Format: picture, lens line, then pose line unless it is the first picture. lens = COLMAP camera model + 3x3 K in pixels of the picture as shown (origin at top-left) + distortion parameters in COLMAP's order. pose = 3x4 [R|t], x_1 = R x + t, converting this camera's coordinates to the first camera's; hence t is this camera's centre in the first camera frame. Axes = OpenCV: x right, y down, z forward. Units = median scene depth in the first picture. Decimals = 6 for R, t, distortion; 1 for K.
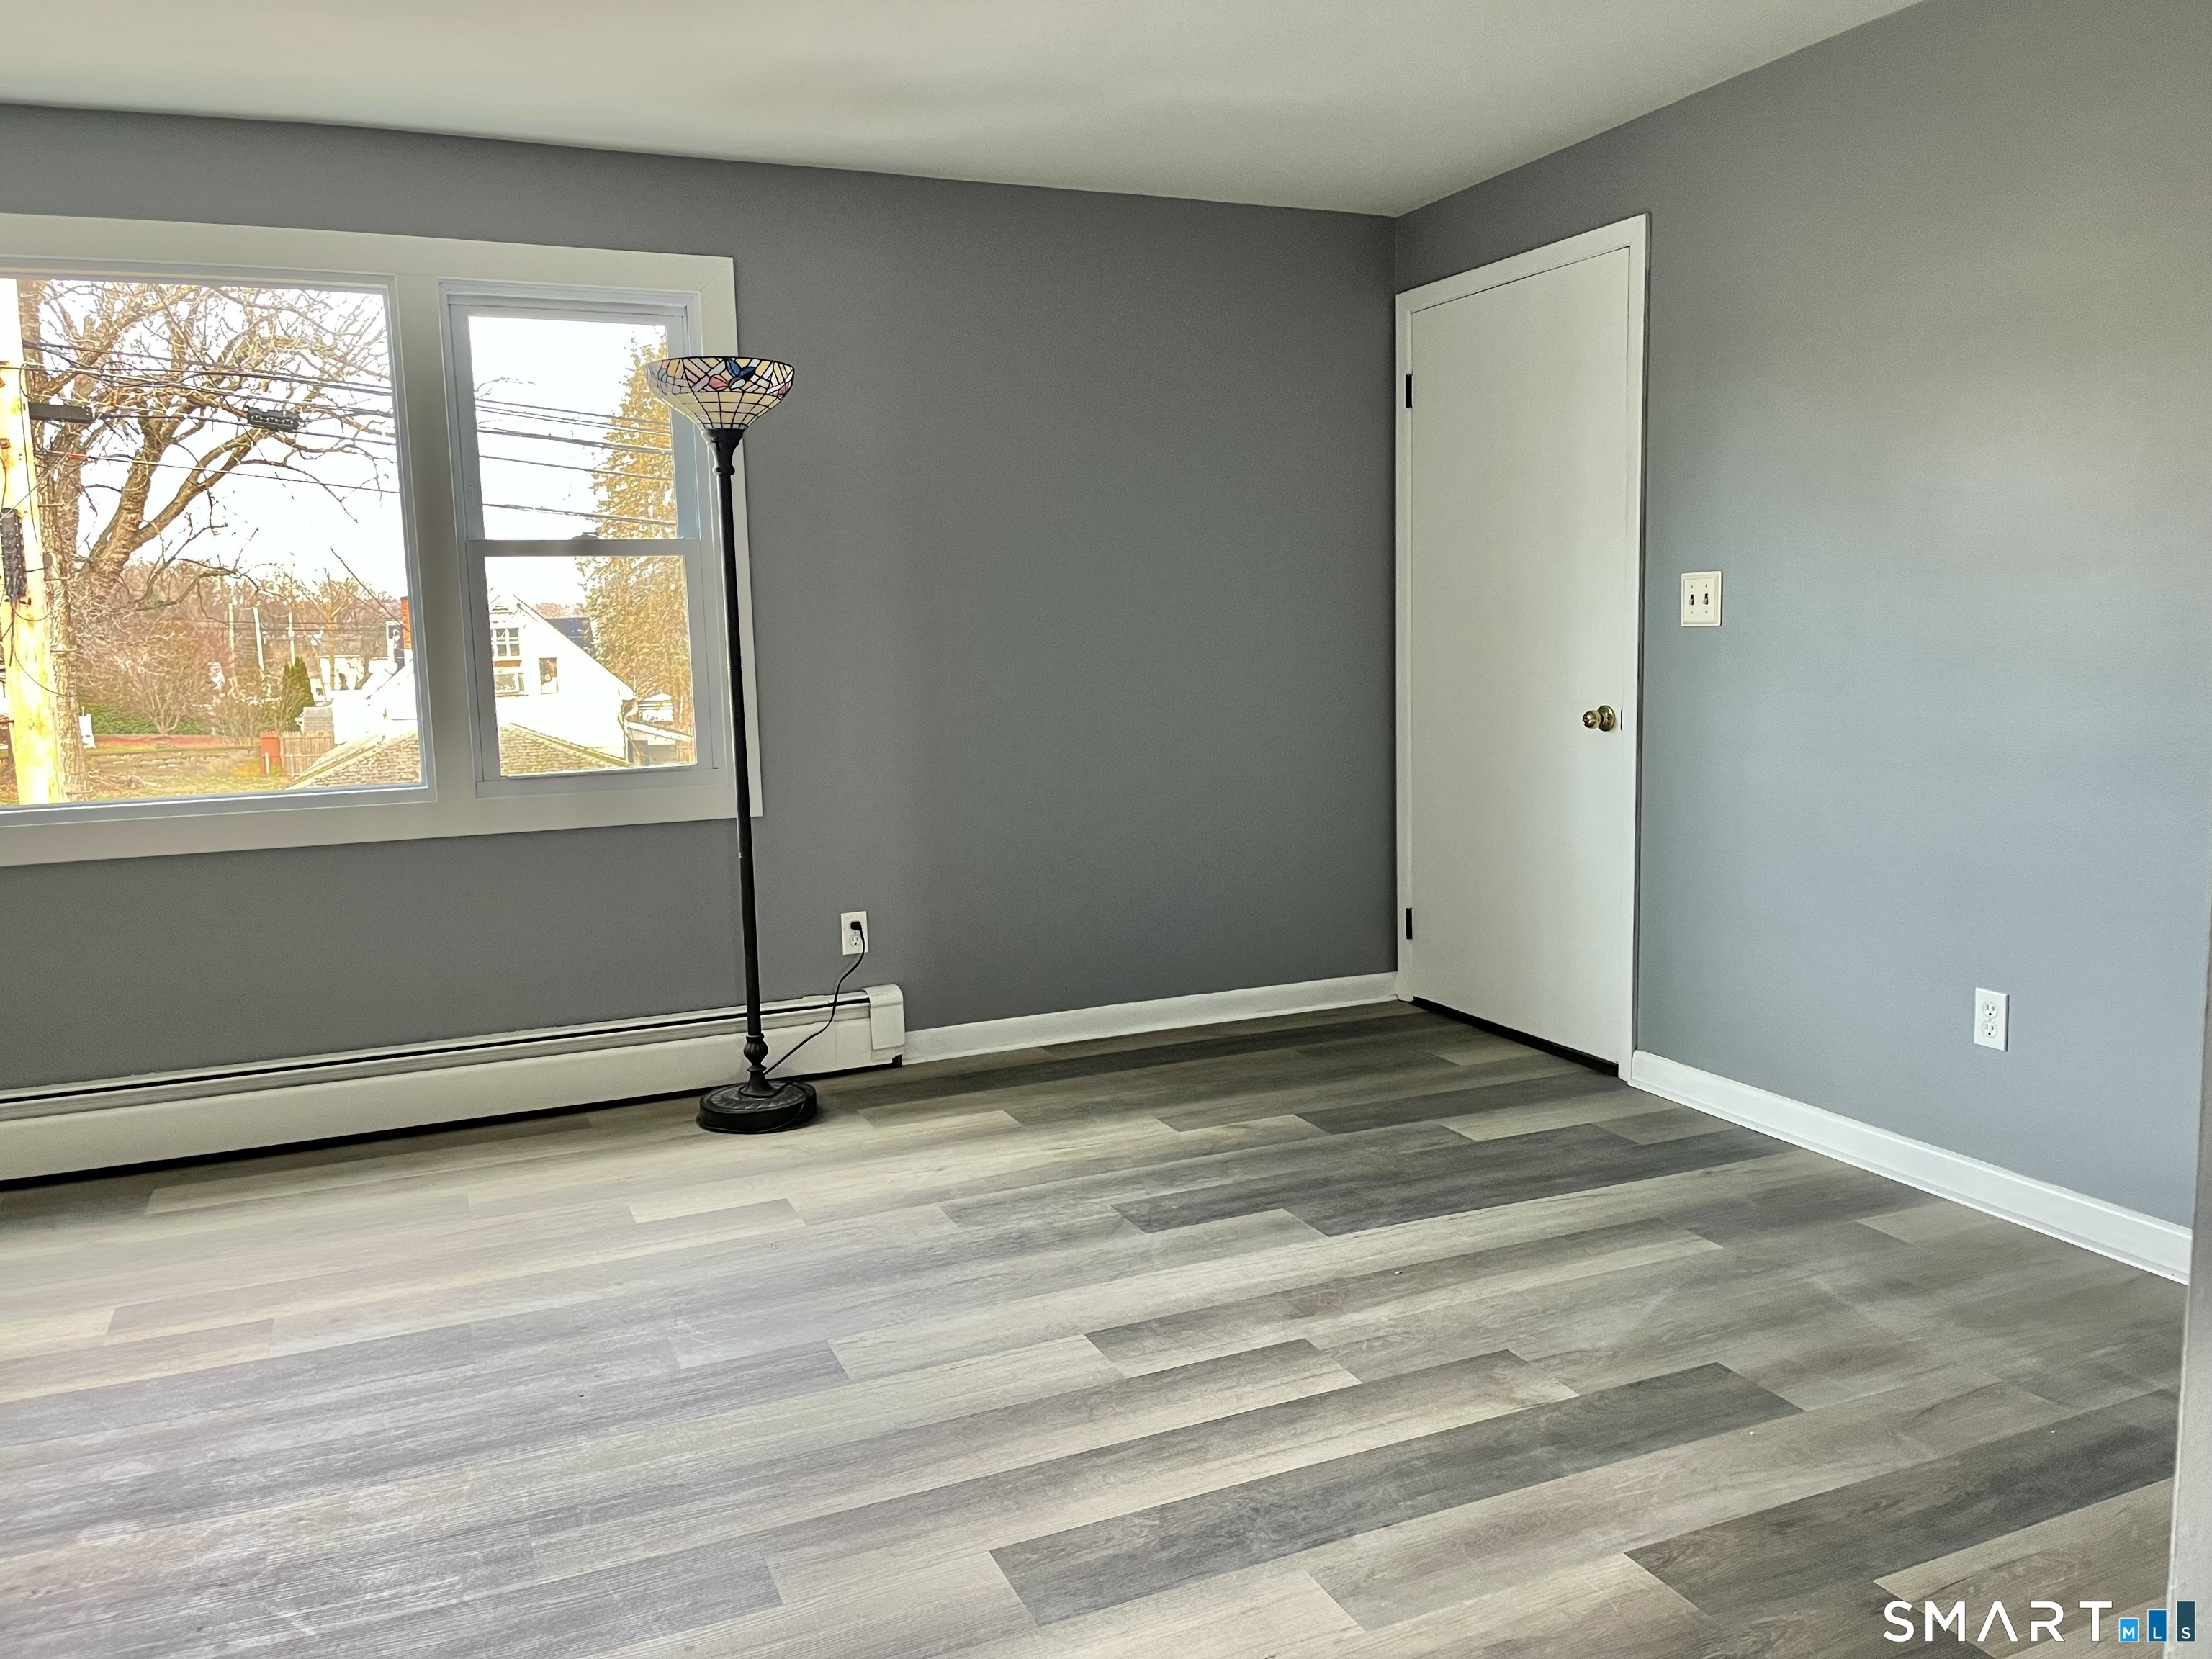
lens RADIAL K [[1668.1, 0, 1107.4], [0, 1668.1, 829.3], [0, 0, 1]] dist [0.064552, -0.086741]
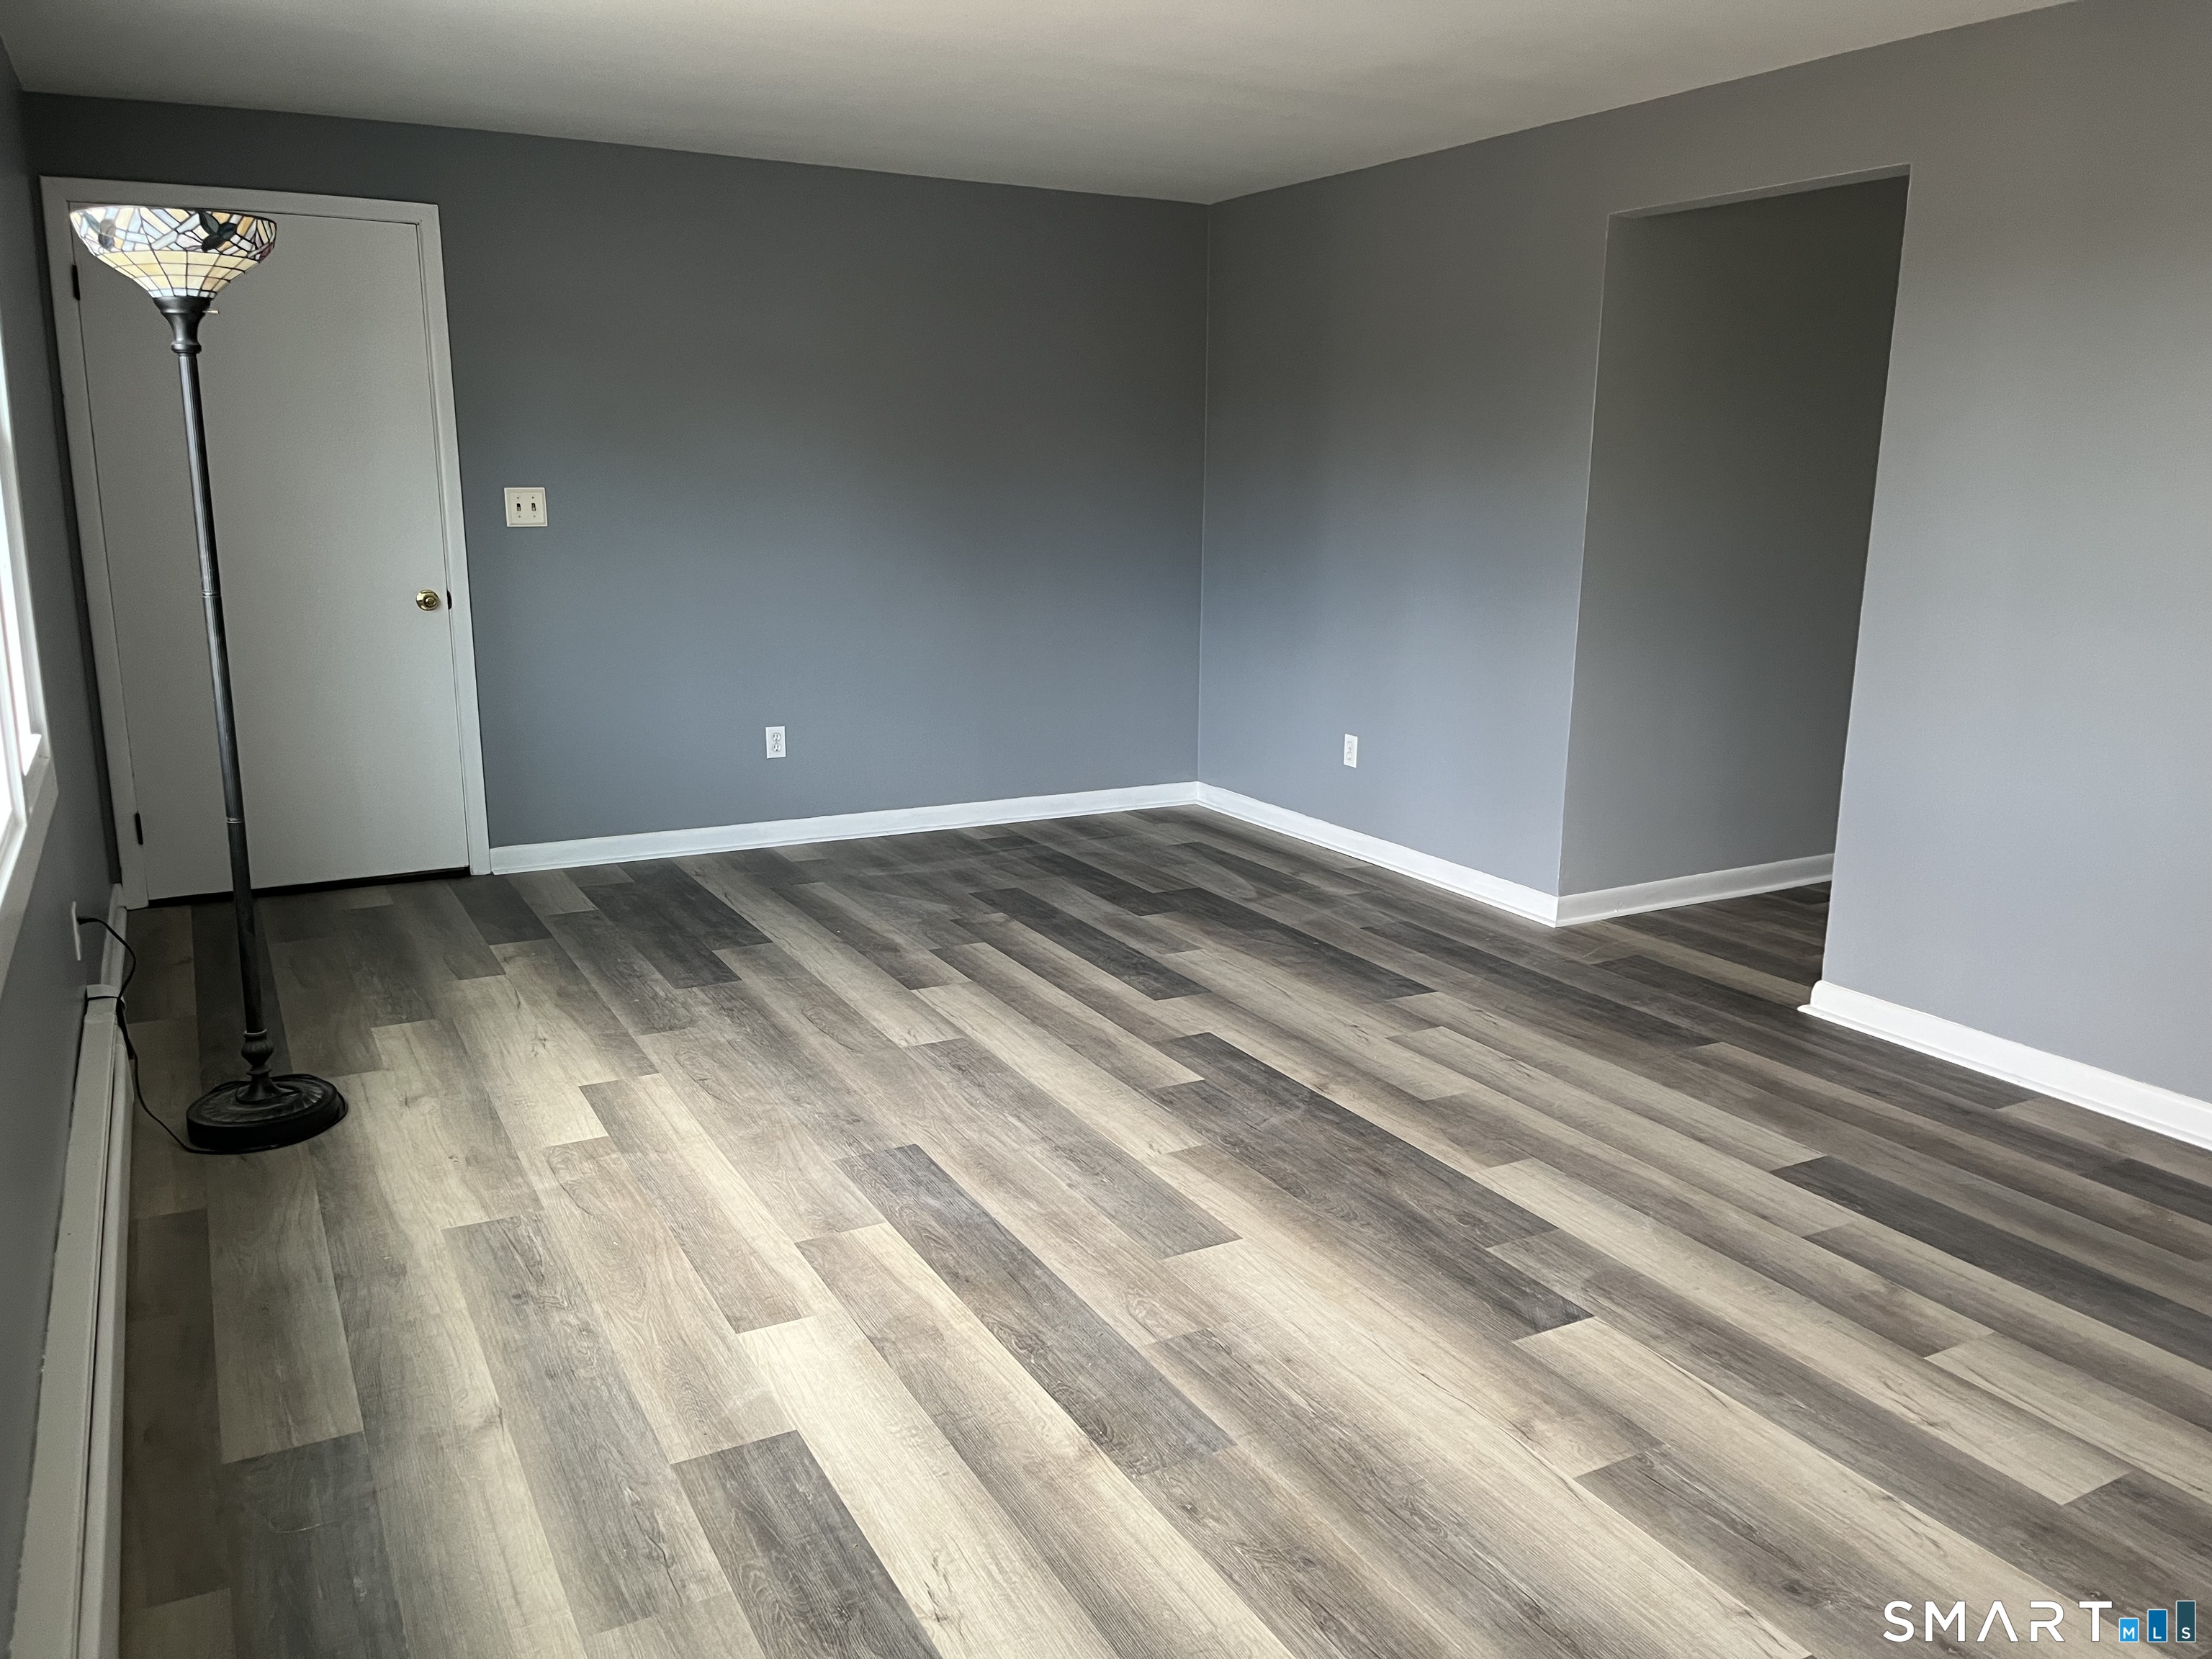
lens RADIAL K [[1668.1, 0, 1114.0], [0, 1668.1, 822.8], [0, 0, 1]] dist [0.064552, -0.086741]
pose [[-0.094758, -0.185712, 0.978024, -1.350064], [0.115530, 0.973755, 0.196095, -0.120906], [-0.988774, 0.131573, -0.070816, 0.793021]]
